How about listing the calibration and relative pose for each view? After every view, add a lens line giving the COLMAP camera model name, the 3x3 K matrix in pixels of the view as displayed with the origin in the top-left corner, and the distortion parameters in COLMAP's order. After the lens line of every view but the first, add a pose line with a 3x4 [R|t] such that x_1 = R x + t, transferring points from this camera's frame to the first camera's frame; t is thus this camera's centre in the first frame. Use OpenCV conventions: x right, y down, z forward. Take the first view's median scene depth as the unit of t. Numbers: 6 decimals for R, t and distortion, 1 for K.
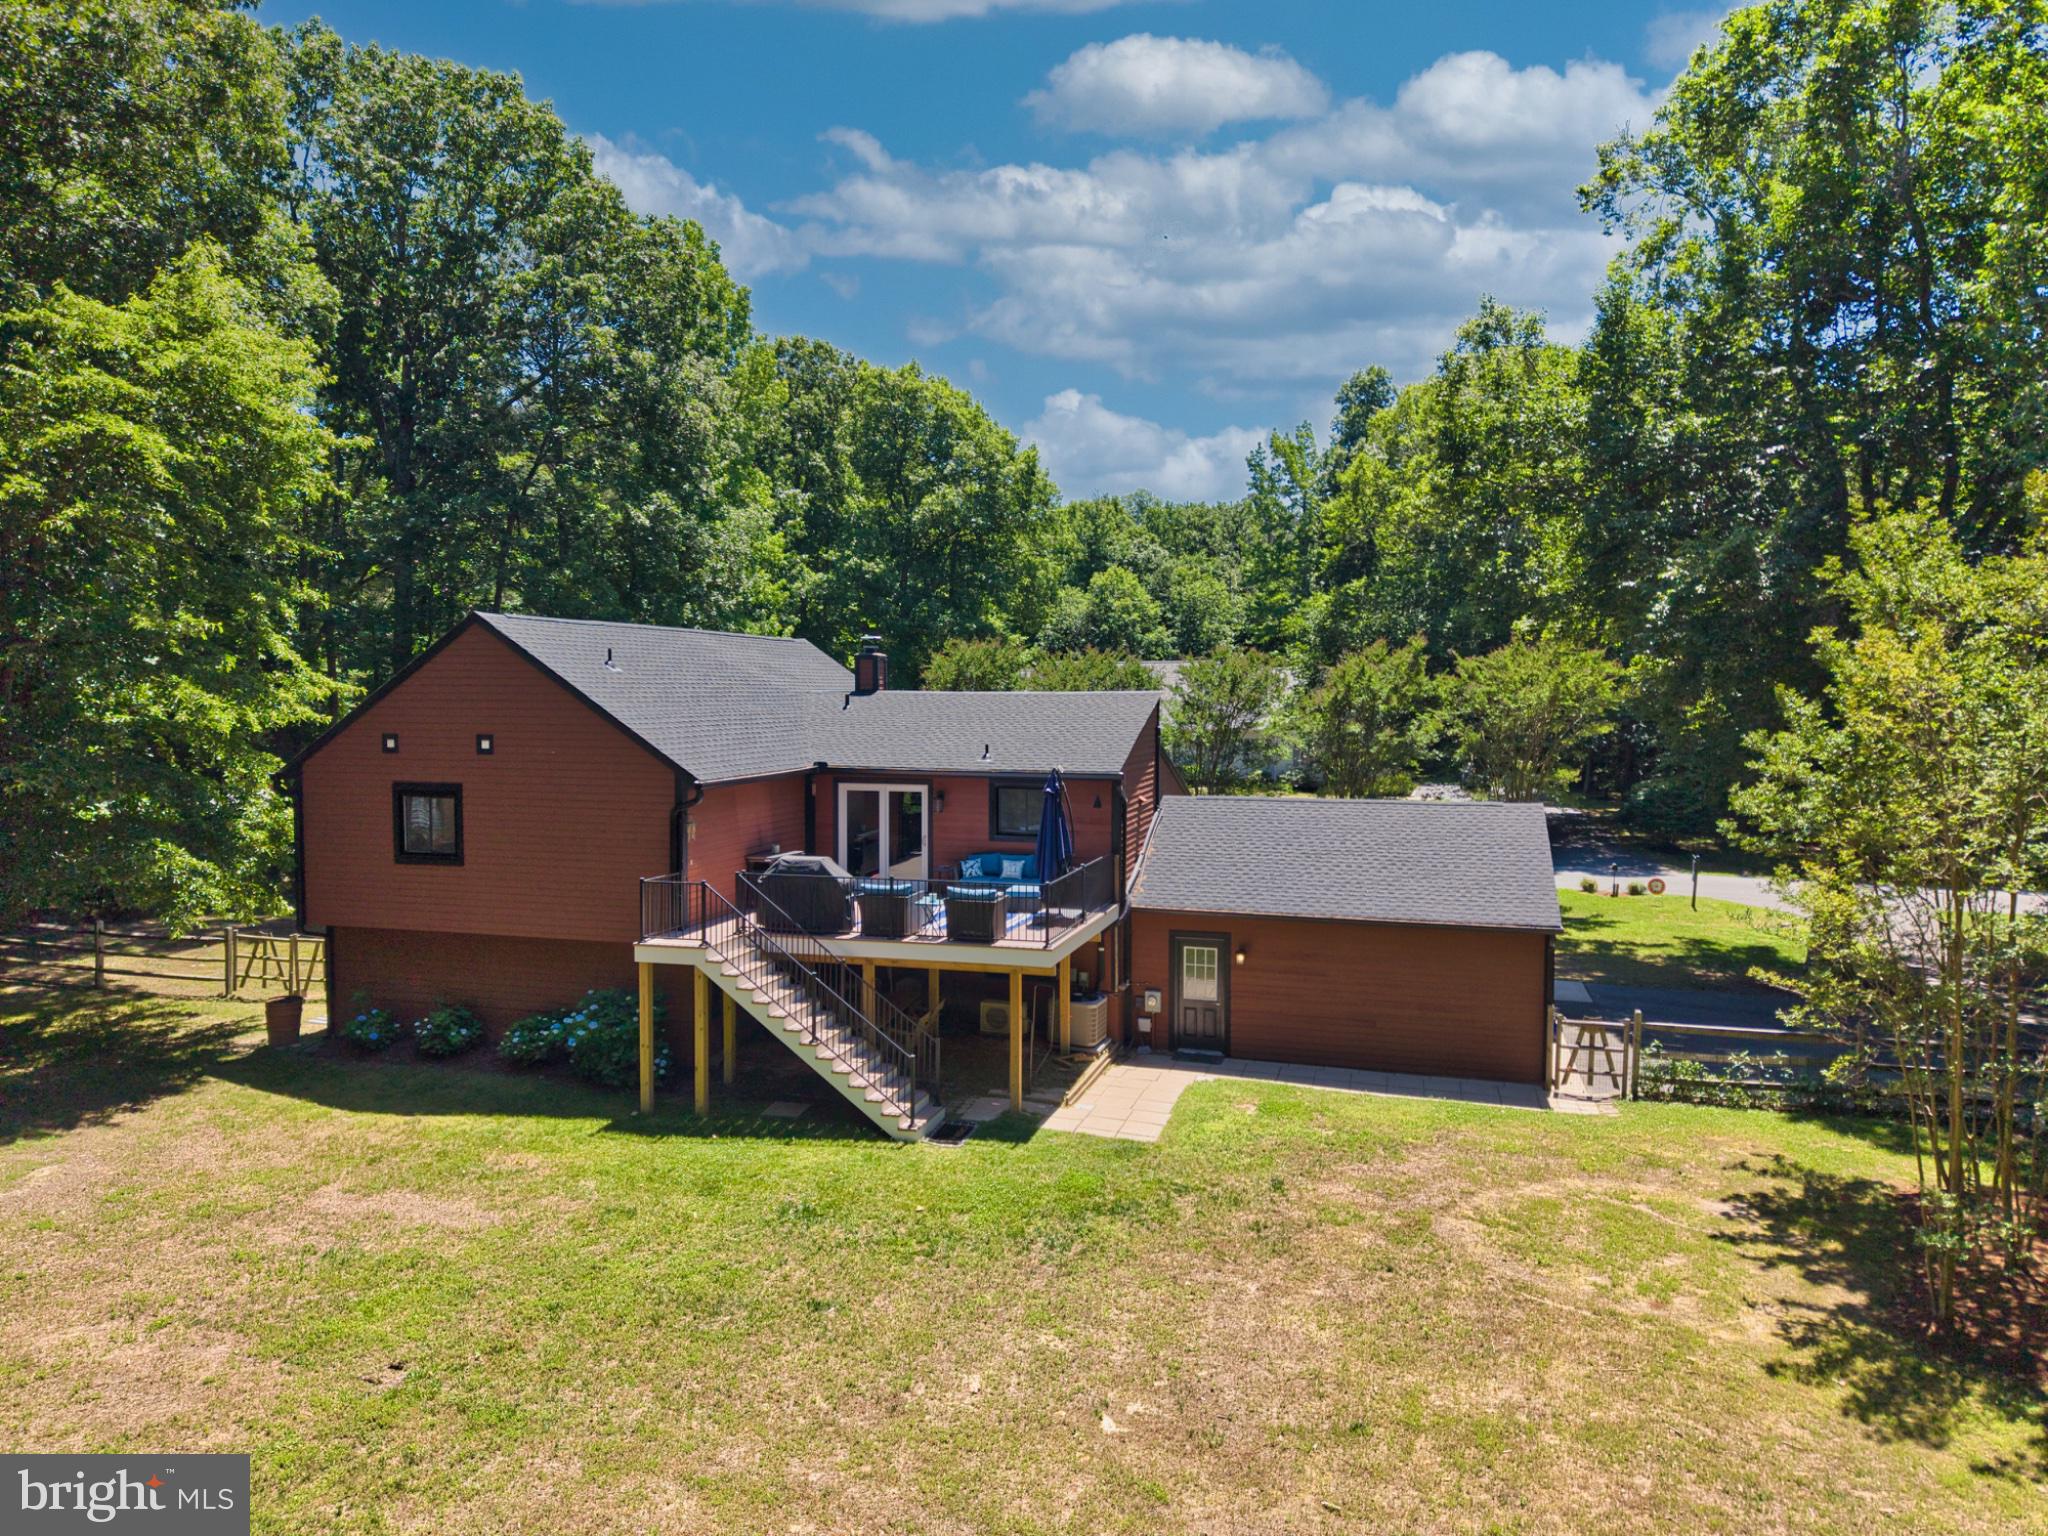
lens RADIAL K [[1442.7, 0, 1024.0], [0, 1442.7, 768.0], [0, 0, 1]] dist [0.092010, -0.121803]
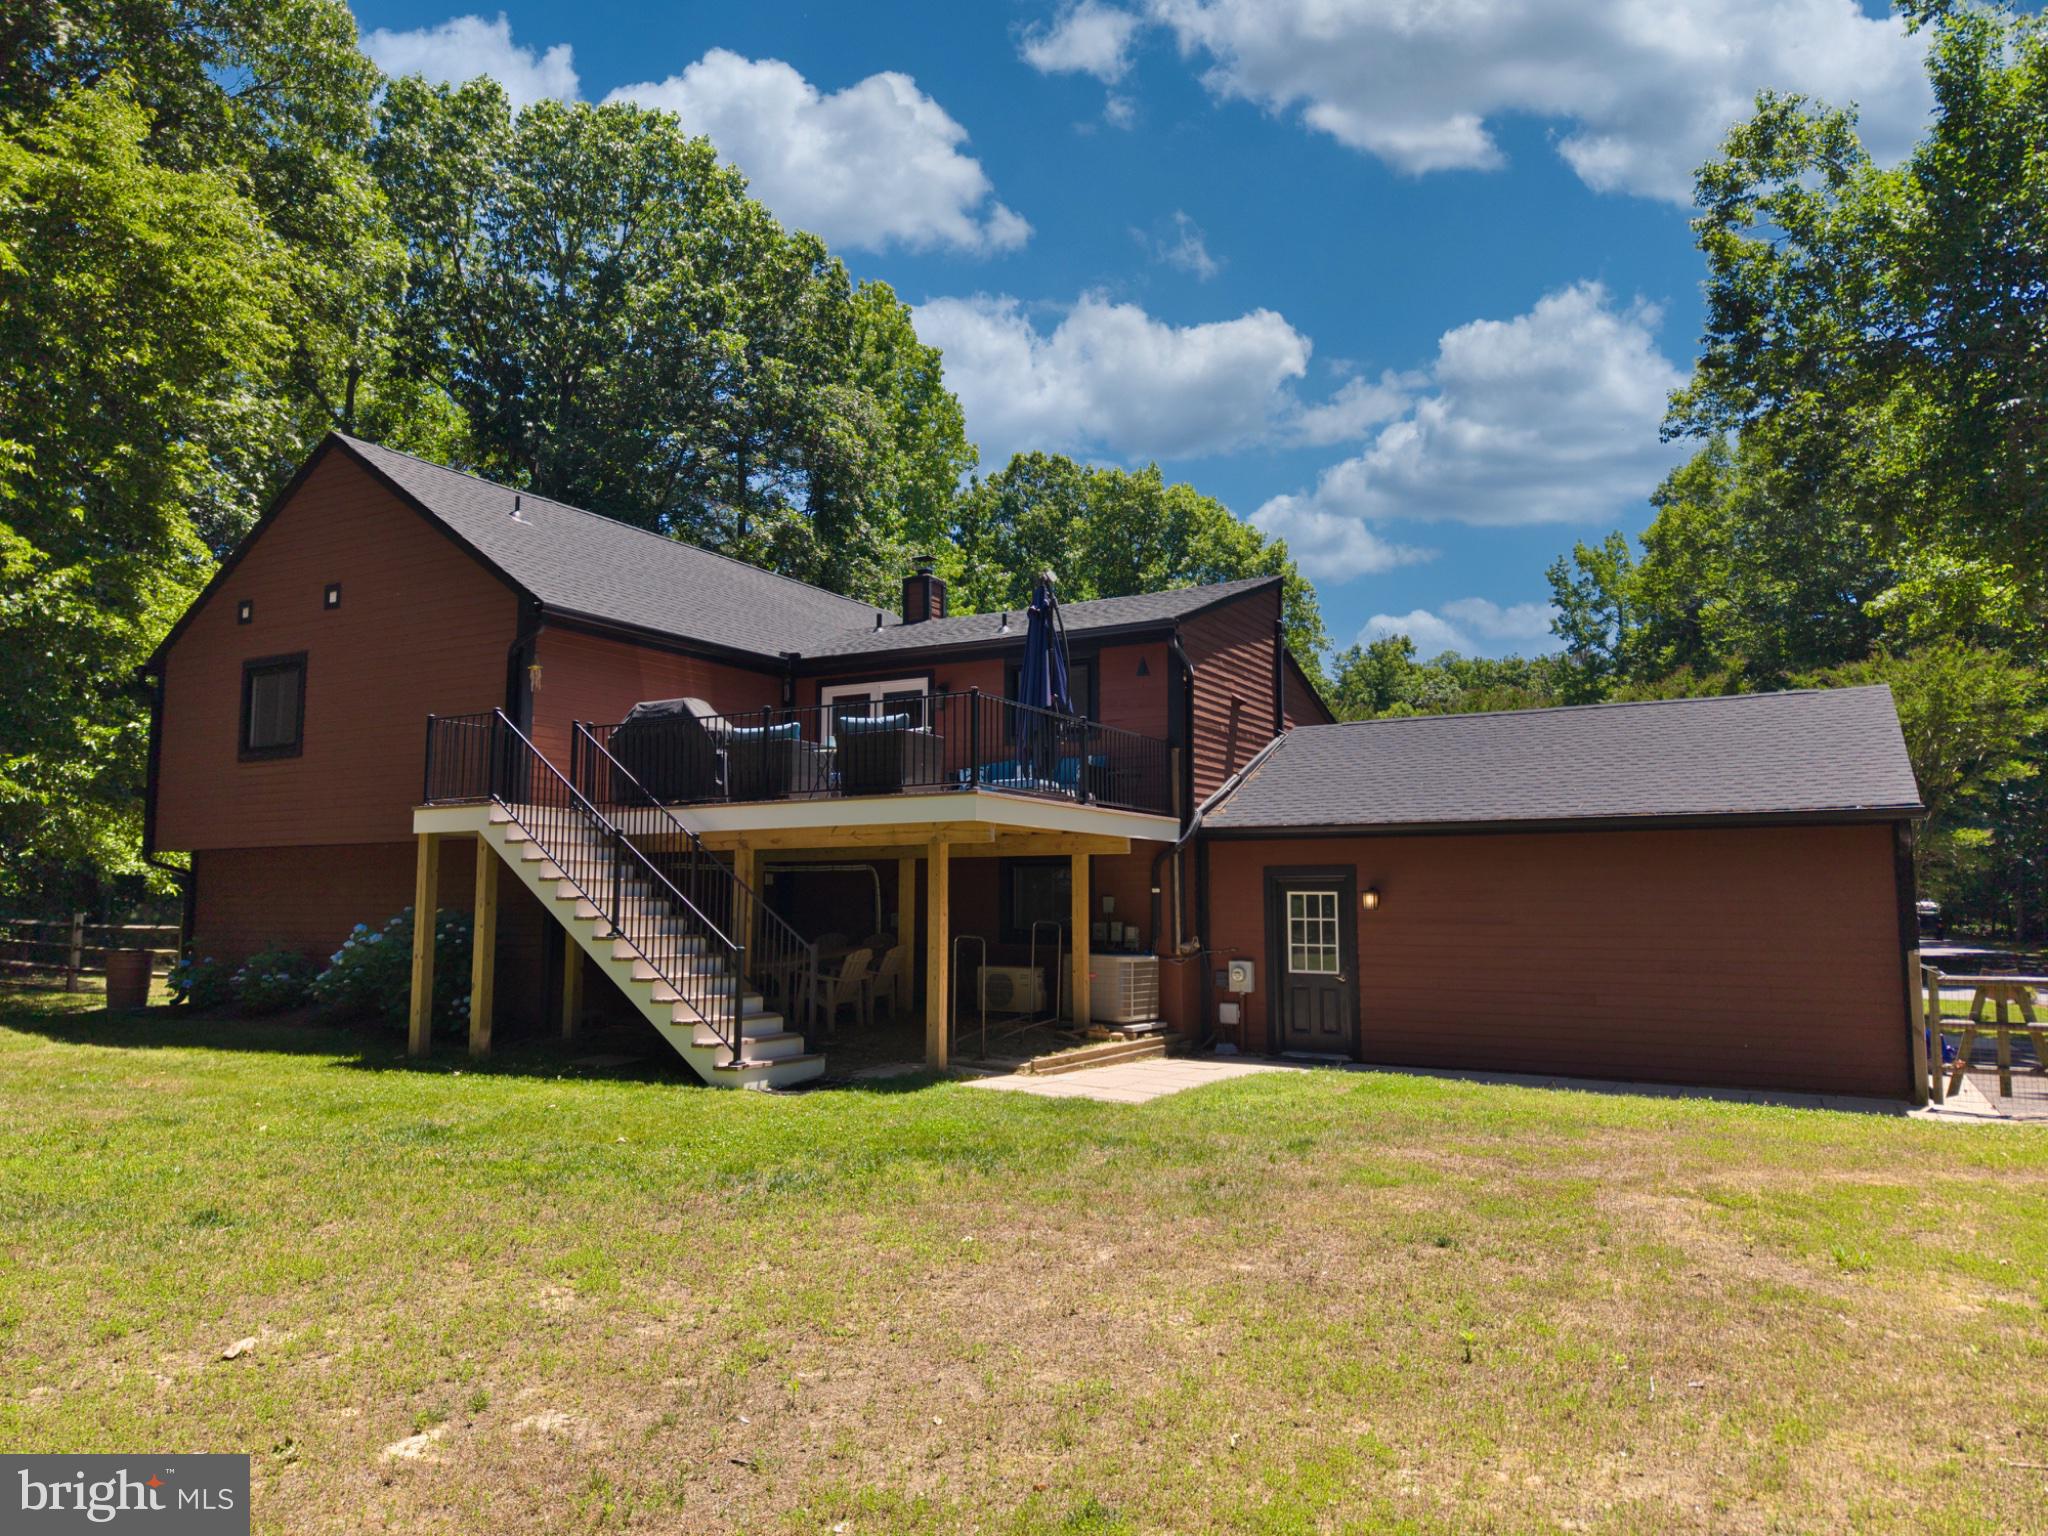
lens RADIAL K [[1413.1, 0, 1024.0], [0, 1413.1, 768.0], [0, 0, 1]] dist [0.031204, -0.003753]
pose [[0.970701, -0.026090, -0.238869, 0.160442], [-0.014469, 0.985938, -0.166484, 0.189729], [0.239854, 0.165062, 0.956674, 0.374464]]
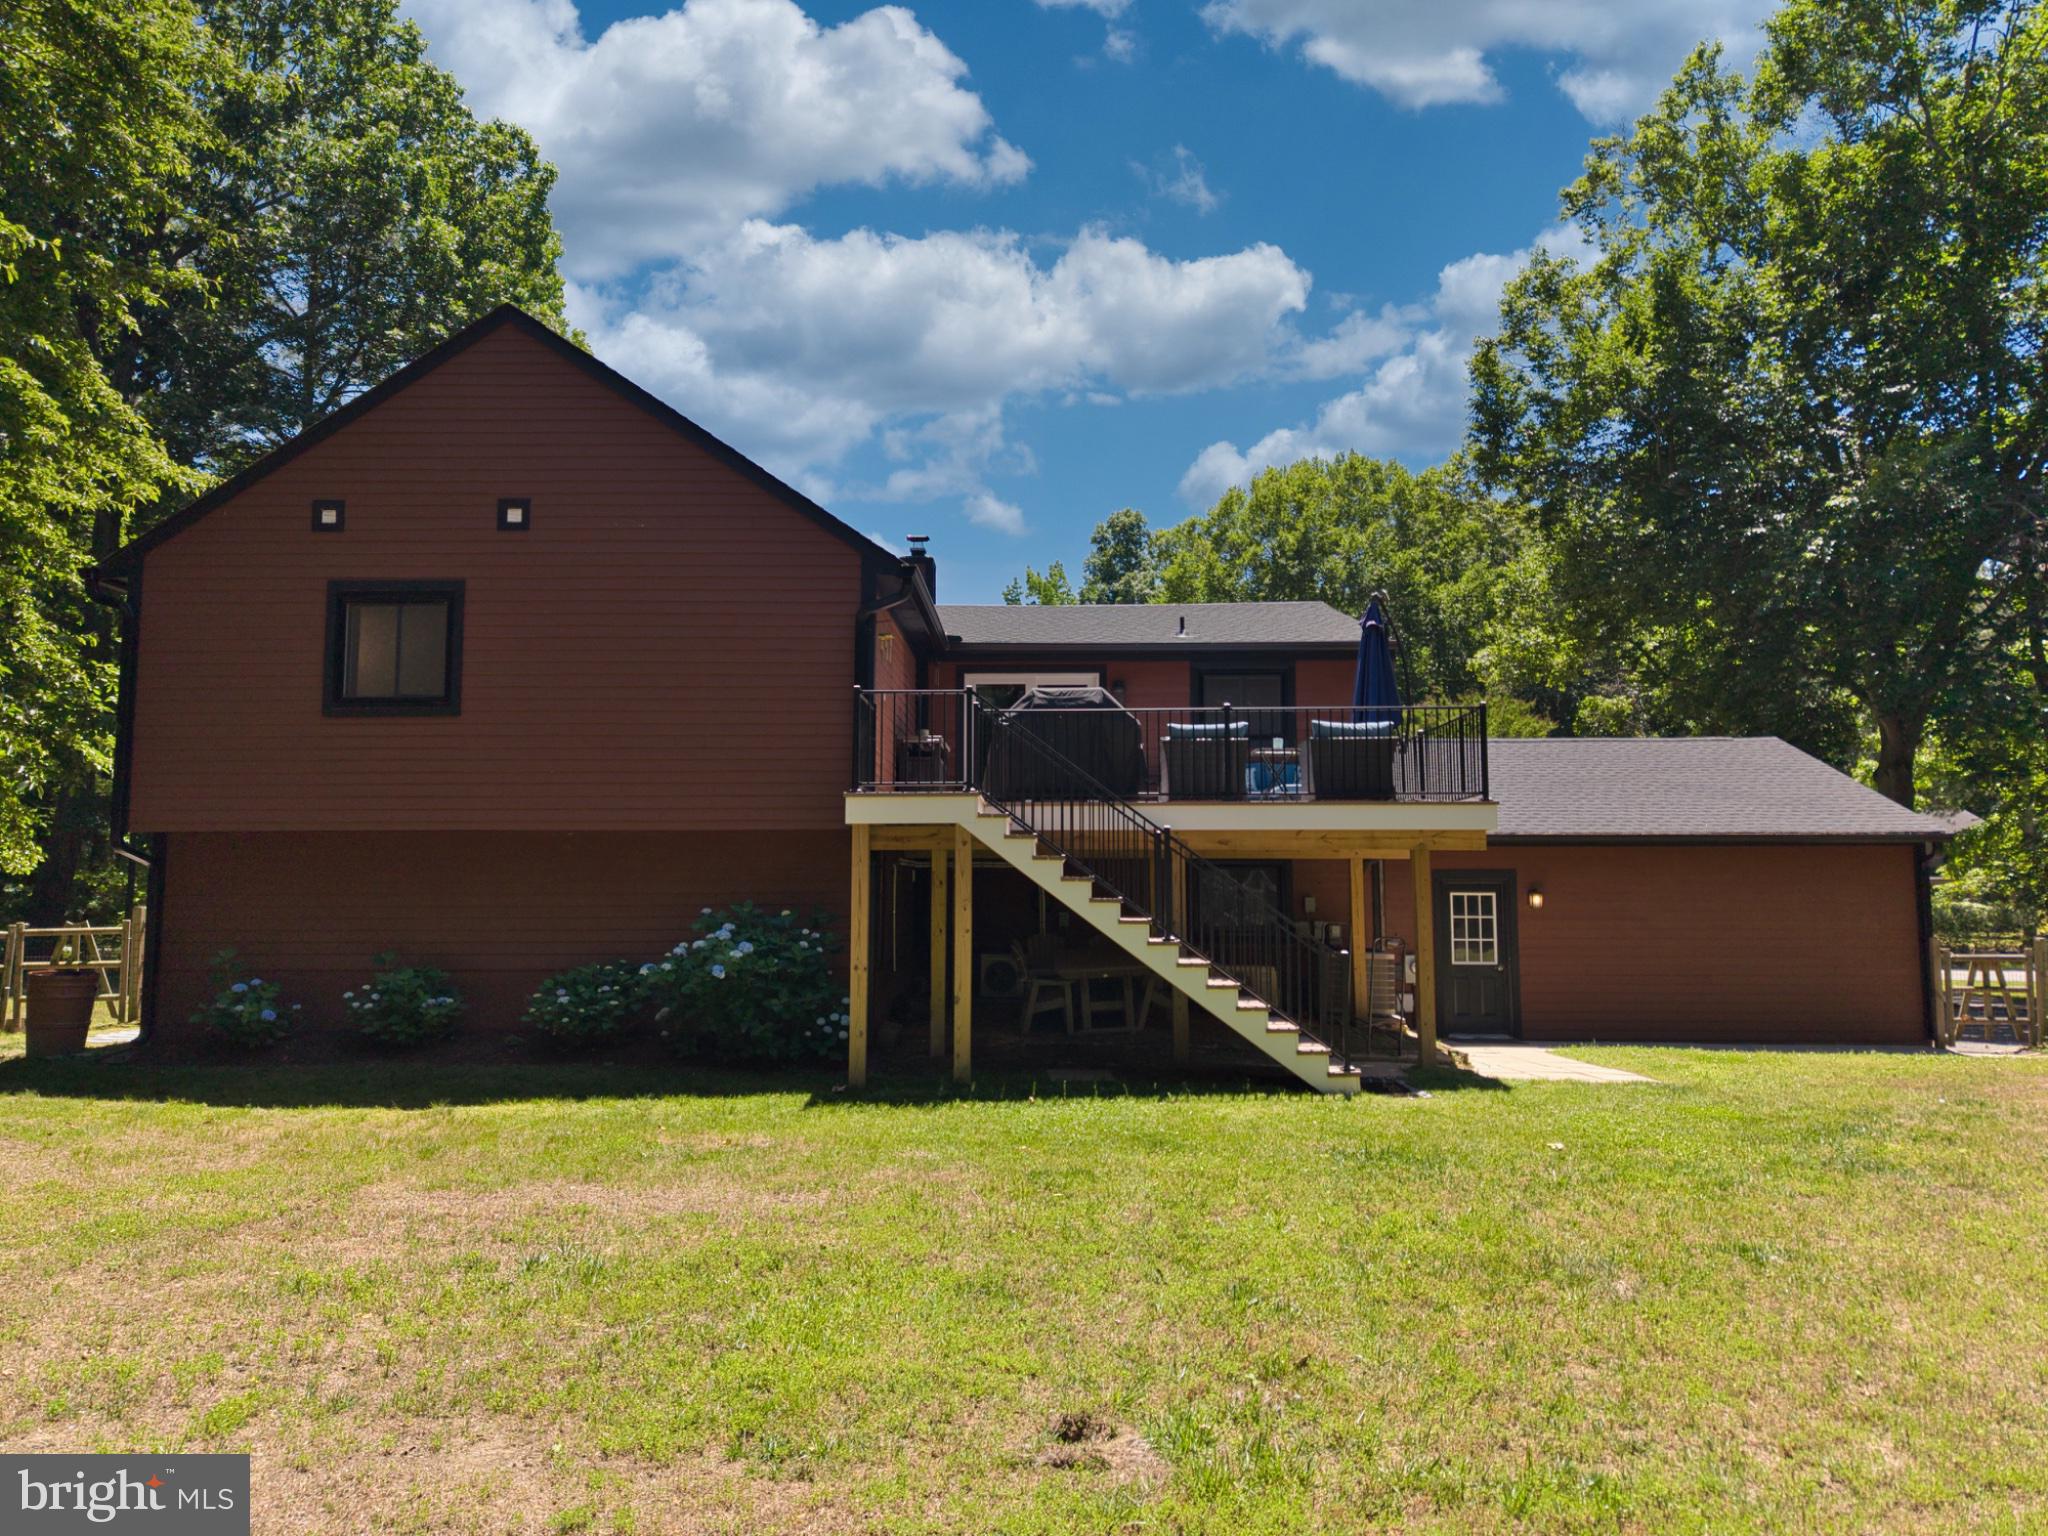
lens RADIAL K [[1418.1, 0, 1024.0], [0, 1418.1, 768.0], [0, 0, 1]] dist [0.021505, -0.004787]
pose [[0.962008, 0.020908, 0.272220, -0.317900], [0.022790, 0.987434, -0.156379, 0.181432], [-0.272069, 0.156642, 0.949443, 0.390044]]
